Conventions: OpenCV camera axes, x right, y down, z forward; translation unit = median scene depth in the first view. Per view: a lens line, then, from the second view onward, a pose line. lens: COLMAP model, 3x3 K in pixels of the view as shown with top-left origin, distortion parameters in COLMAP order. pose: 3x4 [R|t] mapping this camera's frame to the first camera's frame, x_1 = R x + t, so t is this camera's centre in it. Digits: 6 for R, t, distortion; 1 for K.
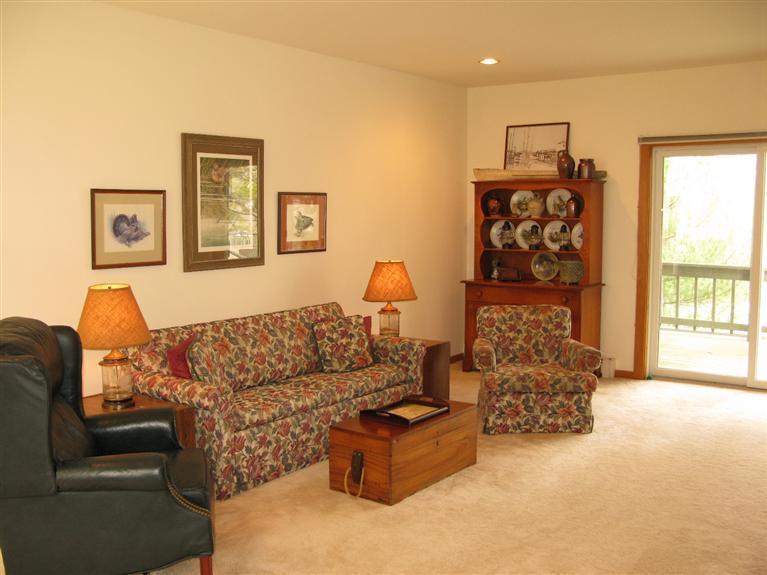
lens RADIAL K [[789.4, 0, 383.5], [0, 789.4, 287.5], [0, 0, 1]] dist [-0.124745, 0.030988]
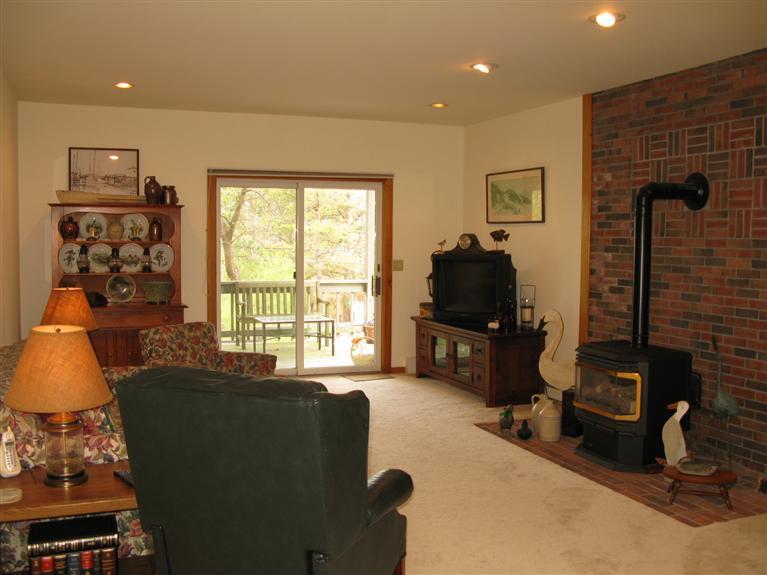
lens RADIAL K [[789.4, 0, 383.5], [0, 789.4, 287.5], [0, 0, 1]] dist [-0.124745, 0.030988]
pose [[0.519174, -0.052576, 0.853050, -0.491350], [0.079097, 0.996778, 0.013296, -0.015768], [-0.851000, 0.060571, 0.521660, 0.191448]]
